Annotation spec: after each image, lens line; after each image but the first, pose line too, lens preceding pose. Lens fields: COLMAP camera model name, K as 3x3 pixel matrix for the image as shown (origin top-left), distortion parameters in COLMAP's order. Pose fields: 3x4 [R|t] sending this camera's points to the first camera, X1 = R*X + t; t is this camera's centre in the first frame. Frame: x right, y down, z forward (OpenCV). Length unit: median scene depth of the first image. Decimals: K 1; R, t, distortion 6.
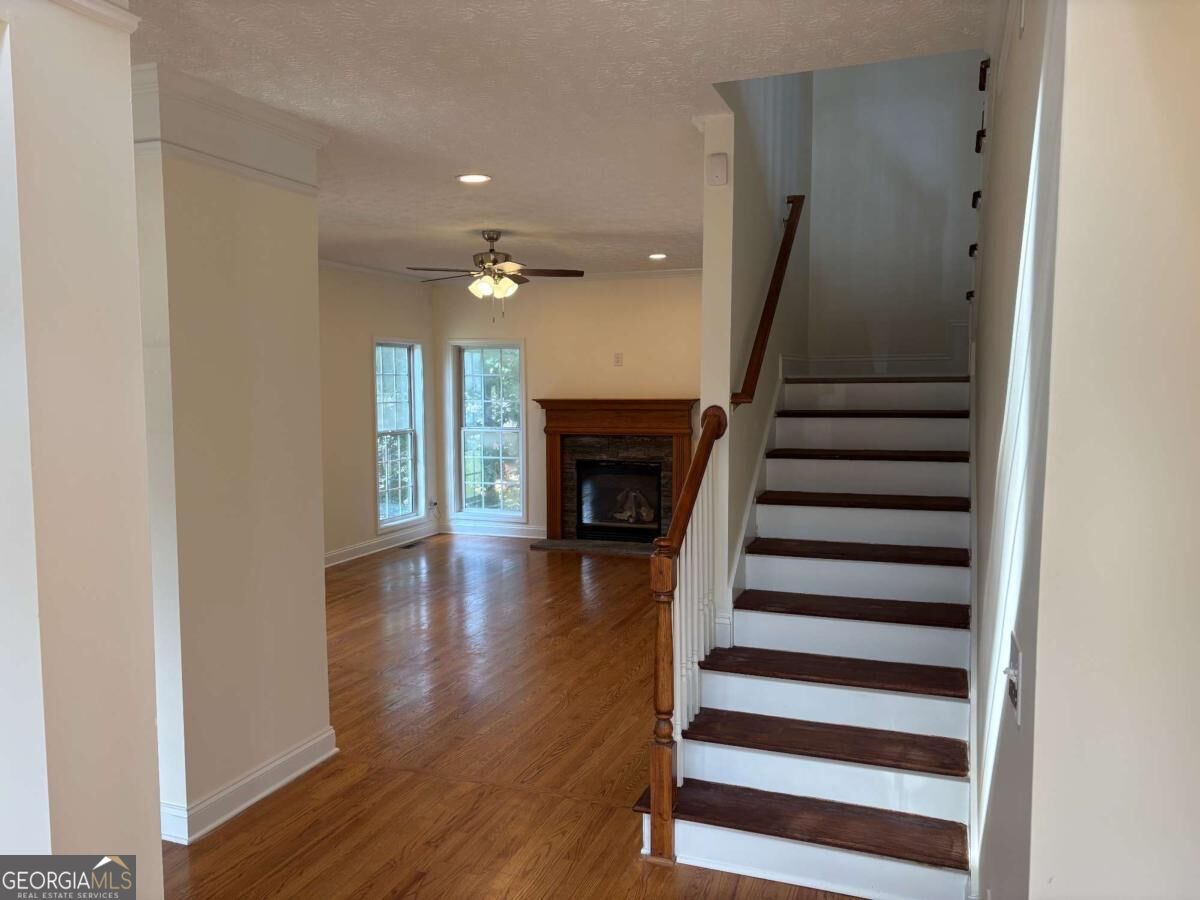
lens RADIAL K [[923.6, 0, 600.0], [0, 923.6, 450.0], [0, 0, 1]] dist [0.168488, -0.191634]
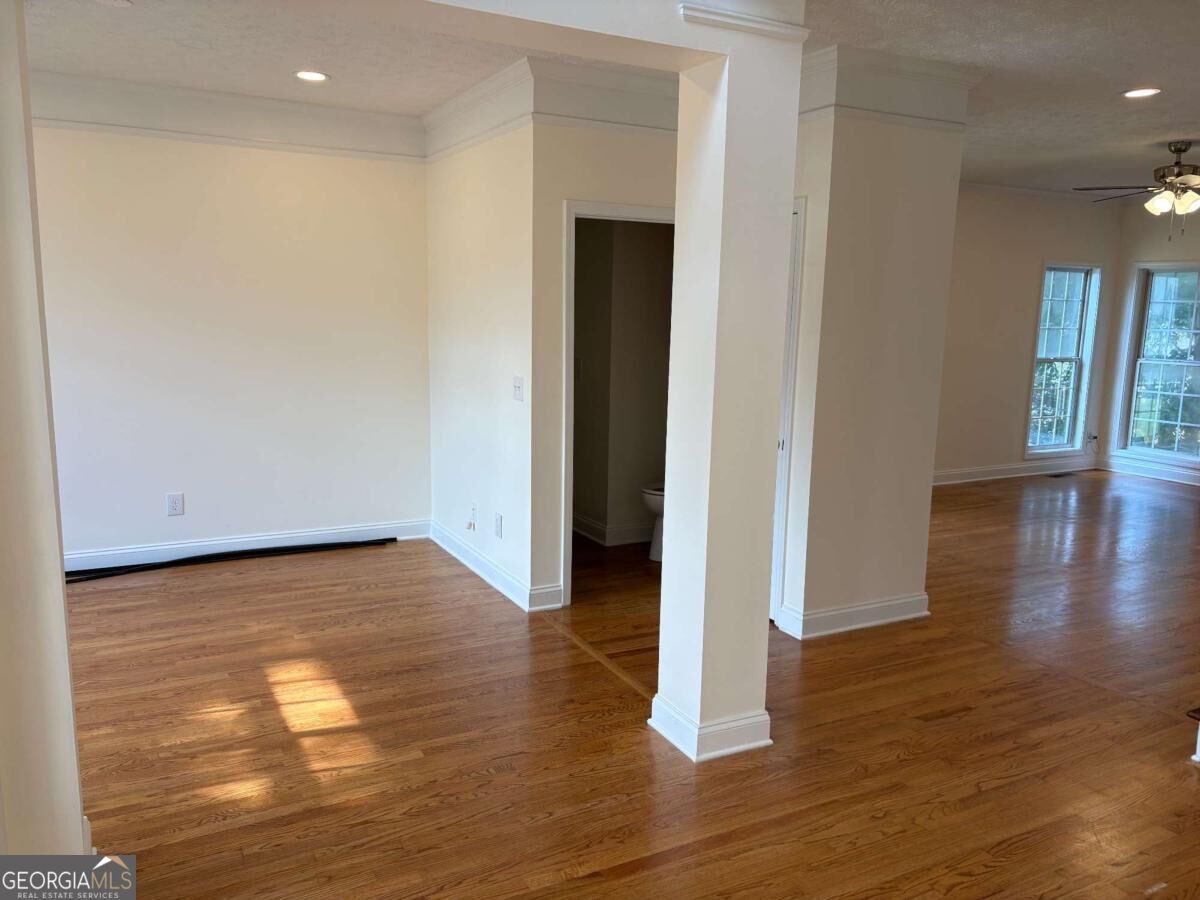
lens RADIAL K [[923.6, 0, 600.0], [0, 923.6, 450.0], [0, 0, 1]] dist [0.168488, -0.191634]
pose [[0.754832, 0.121680, -0.644532, 0.098773], [-0.078118, 0.992325, 0.095853, 0.023036], [0.651249, -0.022003, 0.758545, -0.104585]]
